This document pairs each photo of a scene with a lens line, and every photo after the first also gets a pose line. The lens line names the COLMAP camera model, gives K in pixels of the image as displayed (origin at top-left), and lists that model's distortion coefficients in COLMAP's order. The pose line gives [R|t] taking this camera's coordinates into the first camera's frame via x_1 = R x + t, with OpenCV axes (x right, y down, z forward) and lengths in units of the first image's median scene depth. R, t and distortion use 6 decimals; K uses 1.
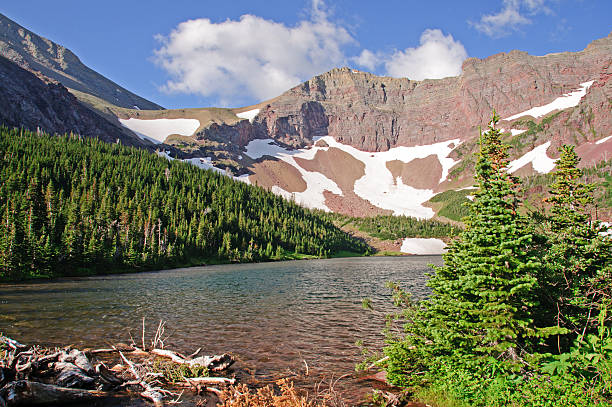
lens RADIAL K [[601.1, 0, 327.5], [0, 601.1, 203.9], [0, 0, 1]] dist [-0.096535, 0.241908]
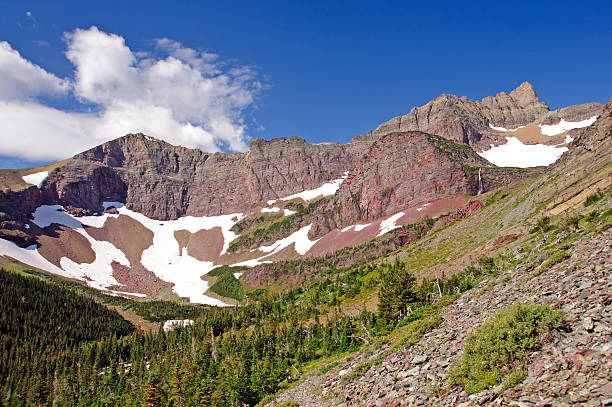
lens RADIAL K [[601.1, 0, 327.5], [0, 601.1, 203.9], [0, 0, 1]] dist [-0.096535, 0.241908]
pose [[0.942242, 0.050095, 0.331165, -0.000564], [-0.017290, 0.994708, -0.101275, -0.016991], [-0.334486, 0.089699, 0.938122, -0.109388]]
